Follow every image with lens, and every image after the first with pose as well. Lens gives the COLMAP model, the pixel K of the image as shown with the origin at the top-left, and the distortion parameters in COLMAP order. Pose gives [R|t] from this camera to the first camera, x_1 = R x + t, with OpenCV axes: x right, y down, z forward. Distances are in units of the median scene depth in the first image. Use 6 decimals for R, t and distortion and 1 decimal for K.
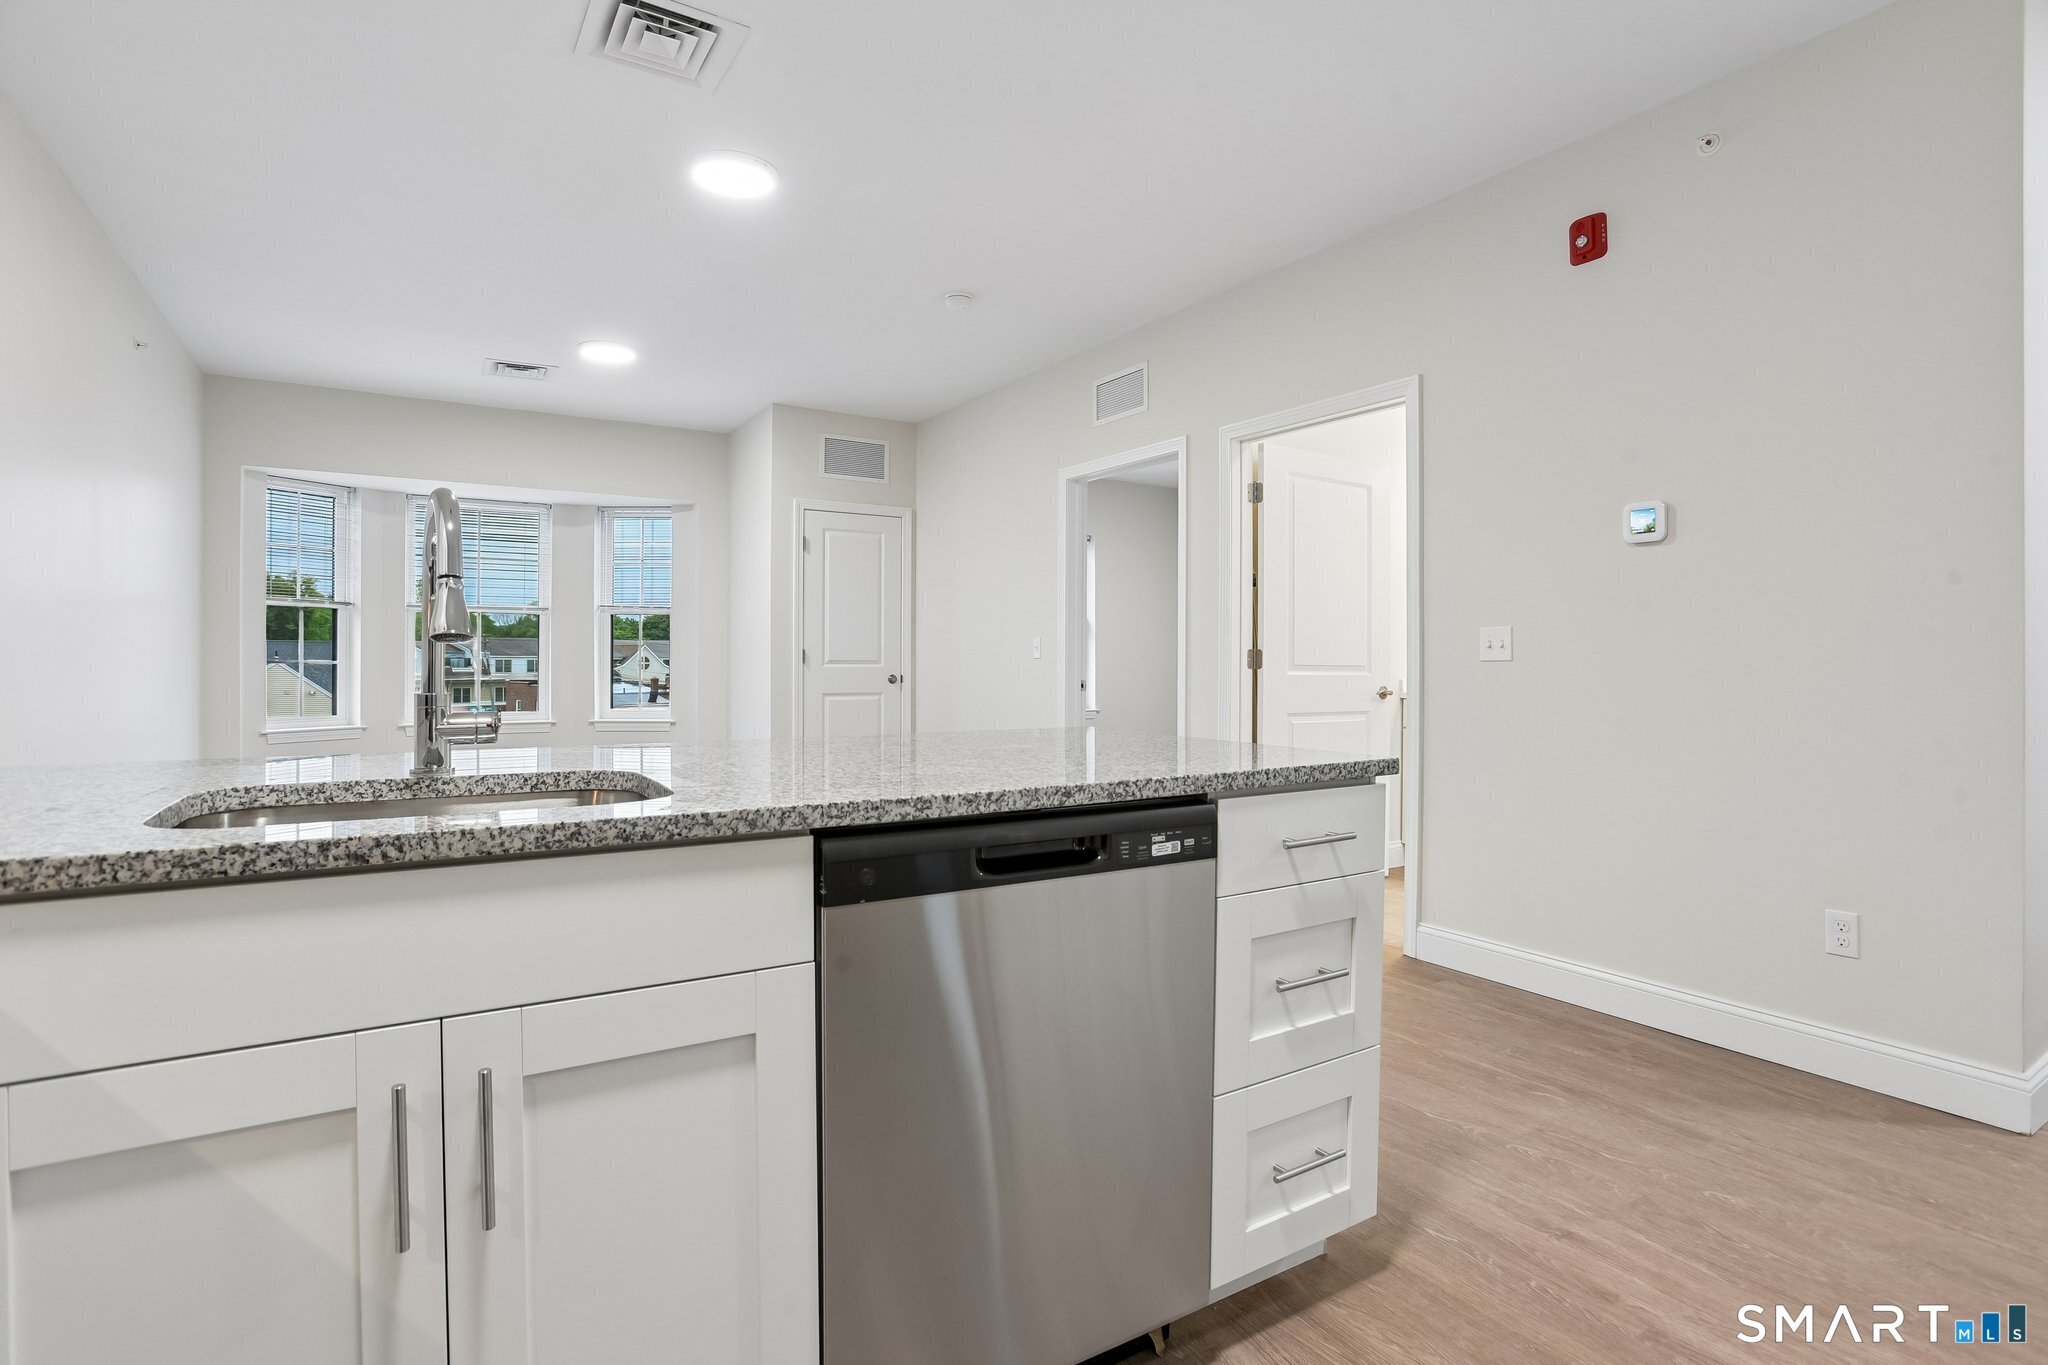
lens RADIAL K [[1015.5, 0, 1025.2], [0, 1015.5, 667.8], [0, 0, 1]] dist [-0.061458, 0.028272]
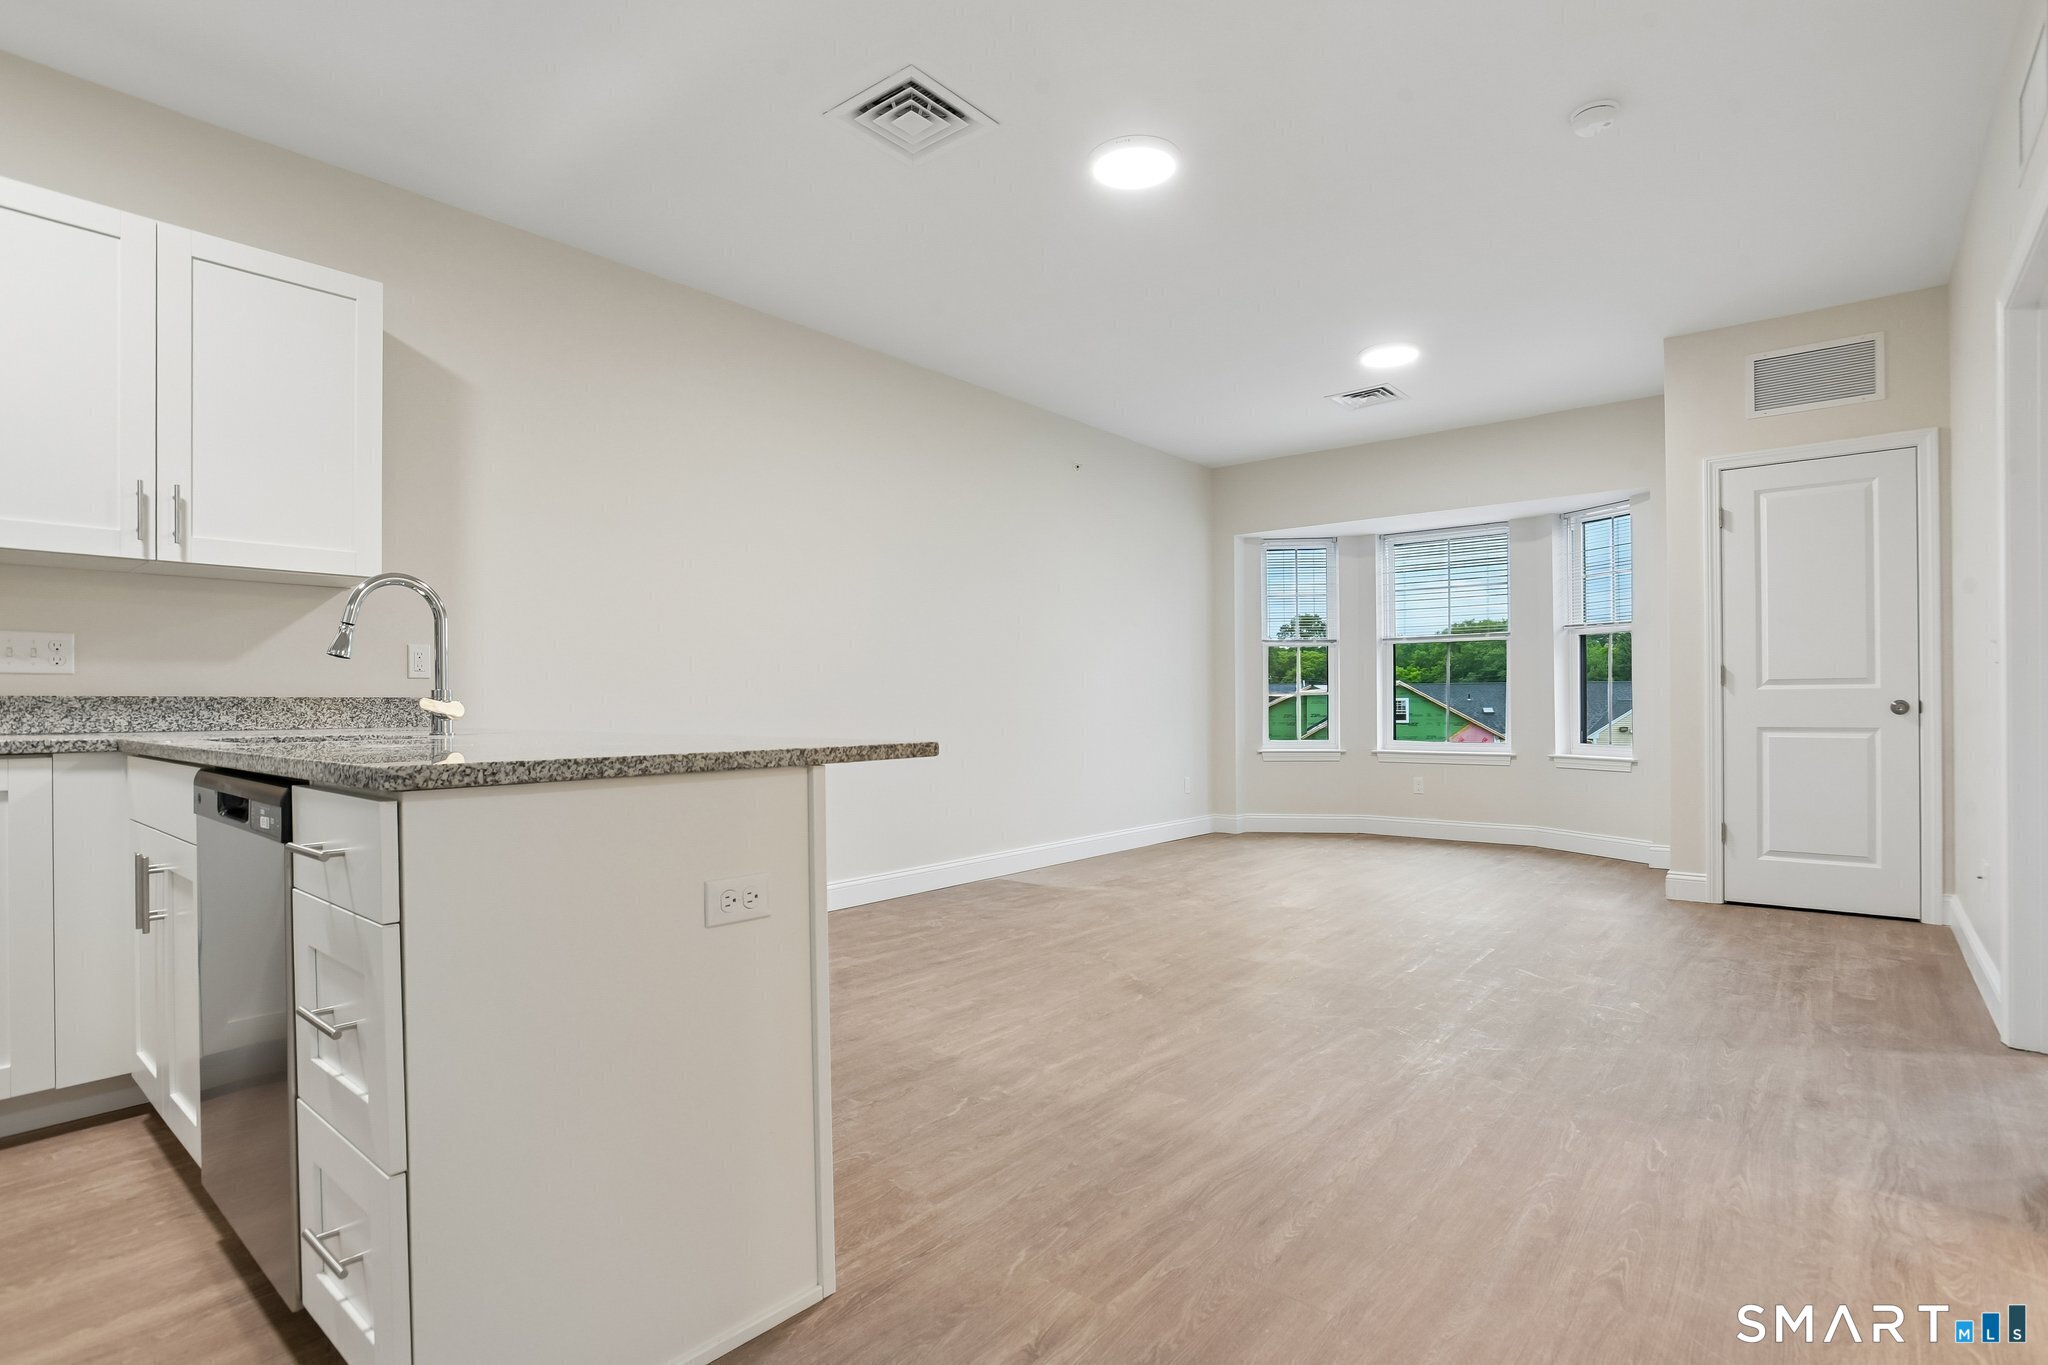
lens RADIAL K [[1006.8, 0, 1023.8], [0, 1006.8, 704.5], [0, 0, 1]] dist [-0.047523, 0.023740]
pose [[0.305894, -0.004711, -0.952054, 0.297103], [0.000123, 0.999988, -0.004908, 0.013052], [0.952066, 0.001385, 0.305891, 0.314006]]
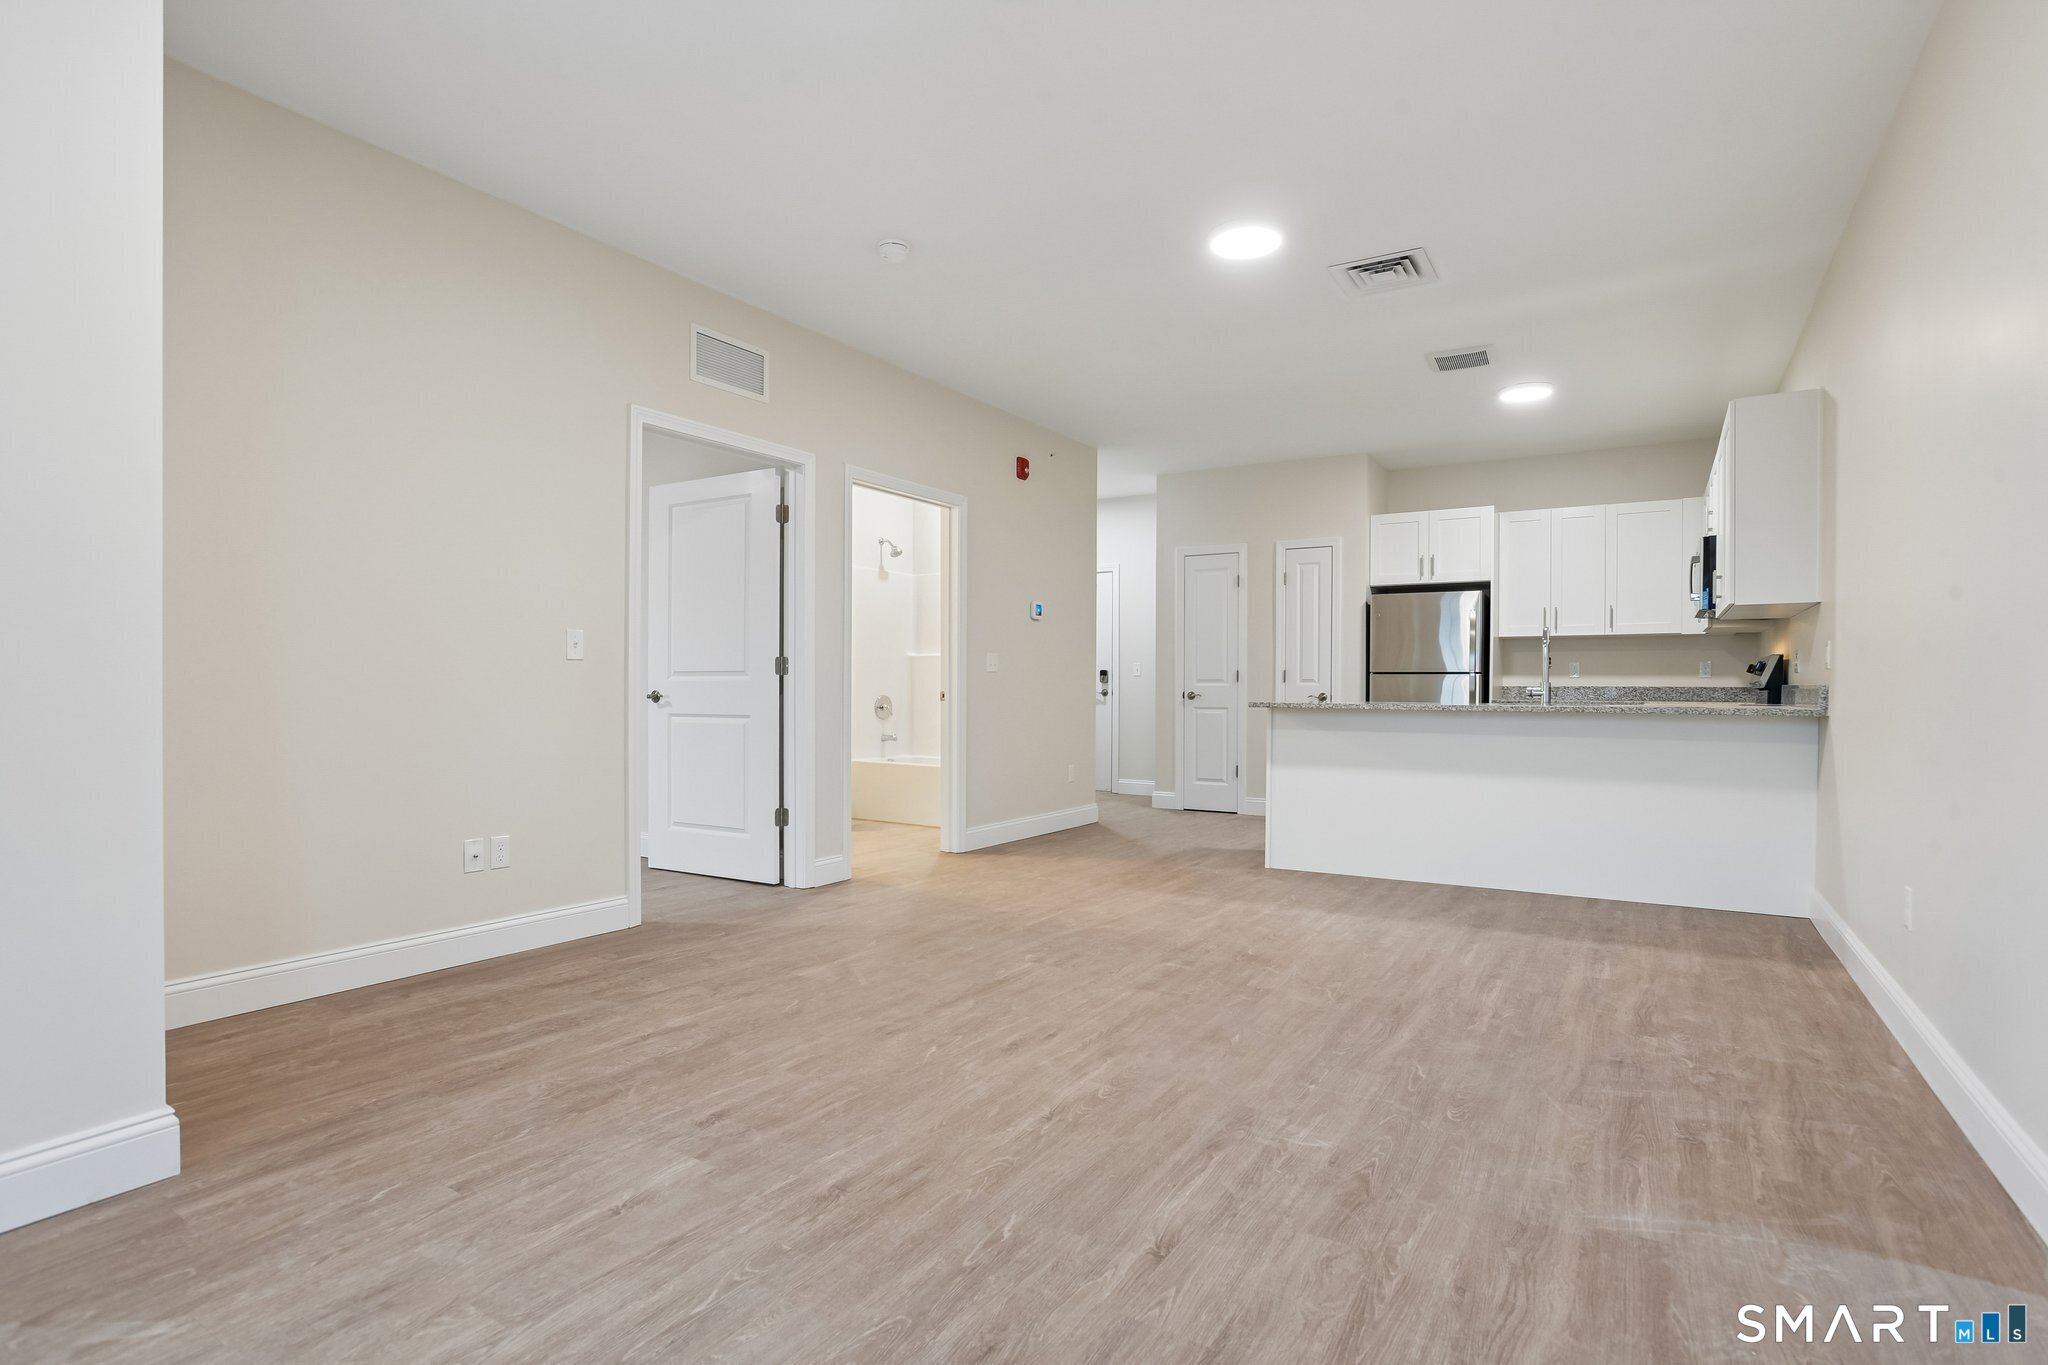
lens RADIAL K [[1018.8, 0, 1062.3], [0, 1018.8, 689.5], [0, 0, 1]] dist [-0.059883, 0.000173]
pose [[-0.468084, -0.007102, 0.883655, -0.632272], [-0.000428, 0.999969, 0.007810, 0.005800], [-0.883684, 0.003278, -0.468073, 0.891322]]
